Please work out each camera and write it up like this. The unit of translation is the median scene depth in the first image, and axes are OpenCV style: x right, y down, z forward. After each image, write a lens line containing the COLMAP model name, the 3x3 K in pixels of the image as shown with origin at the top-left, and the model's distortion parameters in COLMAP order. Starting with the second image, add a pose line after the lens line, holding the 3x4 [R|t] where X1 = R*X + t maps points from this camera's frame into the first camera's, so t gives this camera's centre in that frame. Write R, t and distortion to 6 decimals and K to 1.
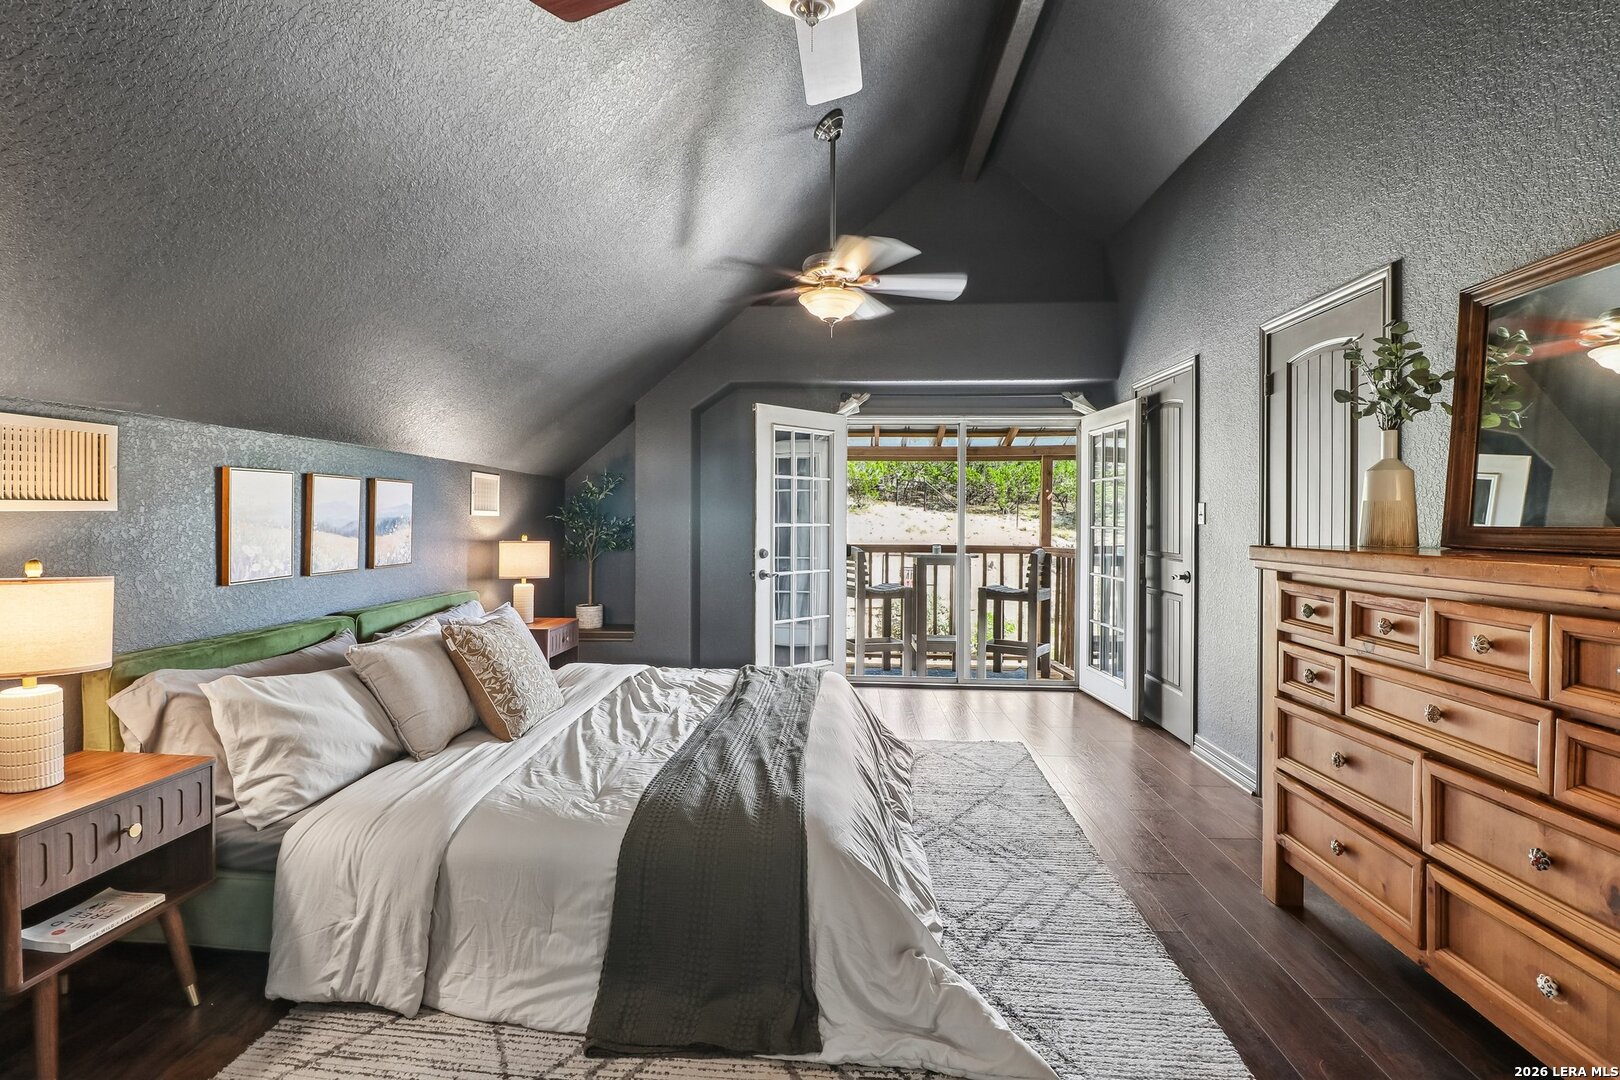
lens RADIAL K [[747.3, 0, 796.5], [0, 747.3, 525.6], [0, 0, 1]] dist [0.002783, -0.005670]
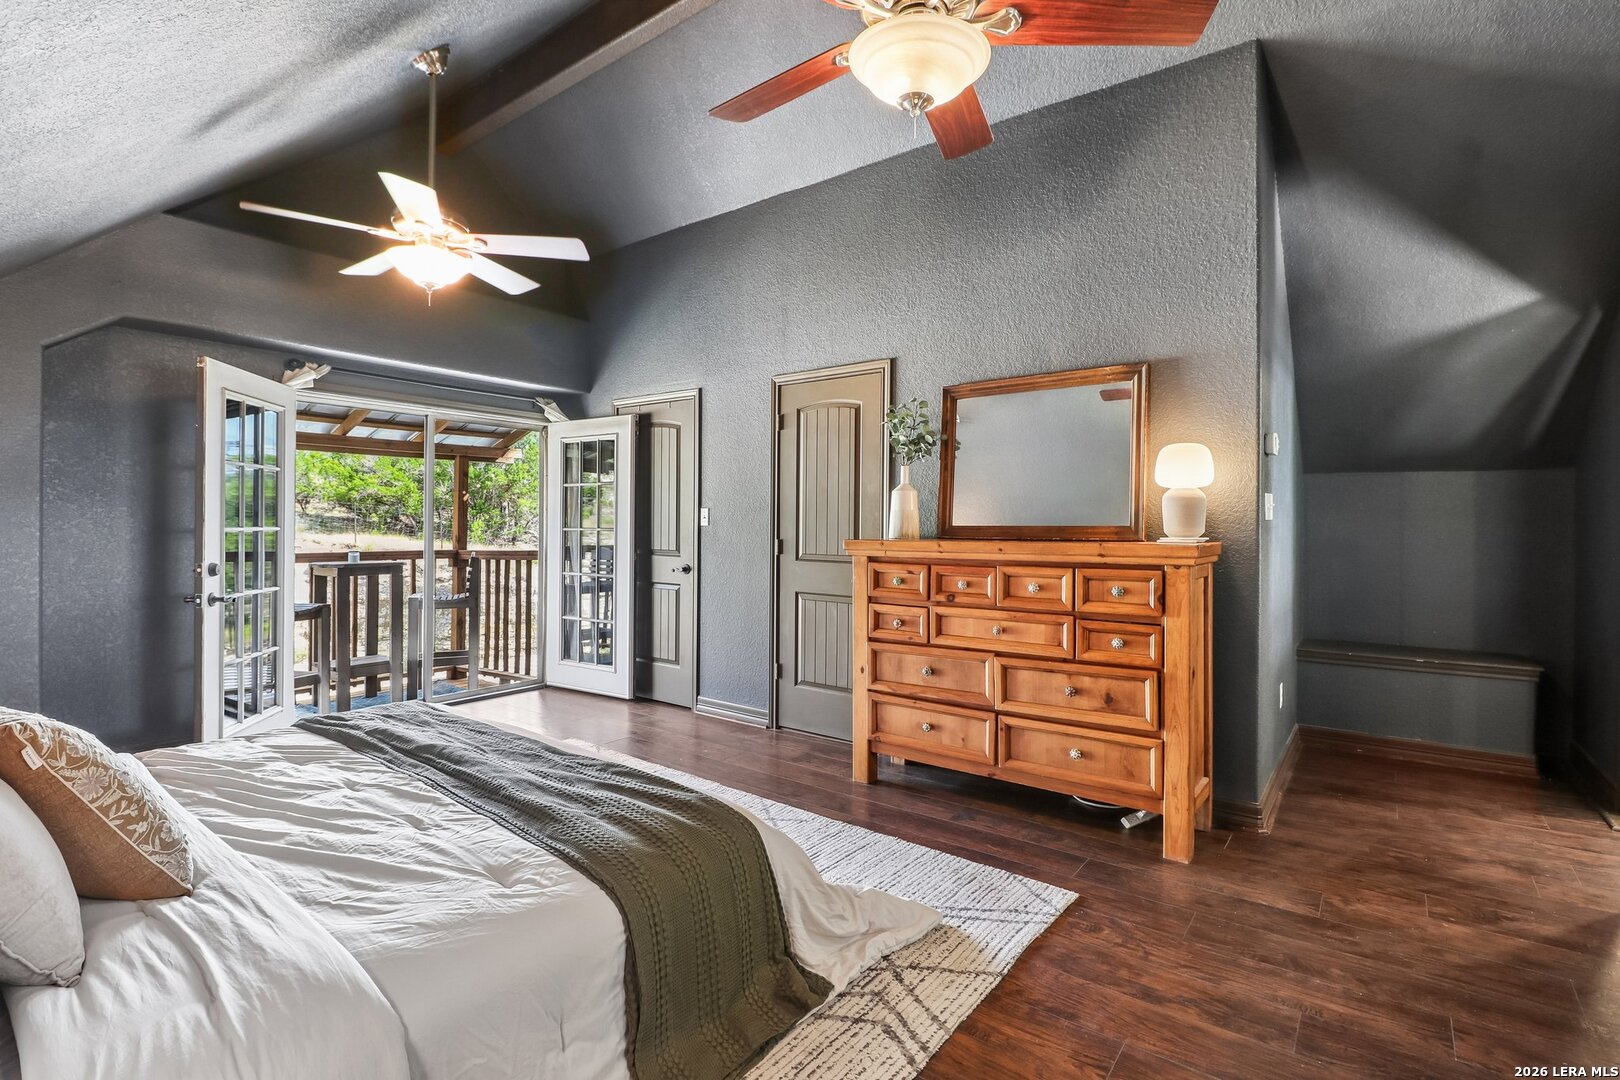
lens RADIAL K [[747.3, 0, 801.9], [0, 747.3, 532.3], [0, 0, 1]] dist [0.002783, -0.005670]
pose [[0.569545, -0.012785, 0.821861, -0.609791], [0.007483, 0.999918, 0.010370, -0.003541], [-0.821926, 0.000244, 0.569594, 0.256532]]
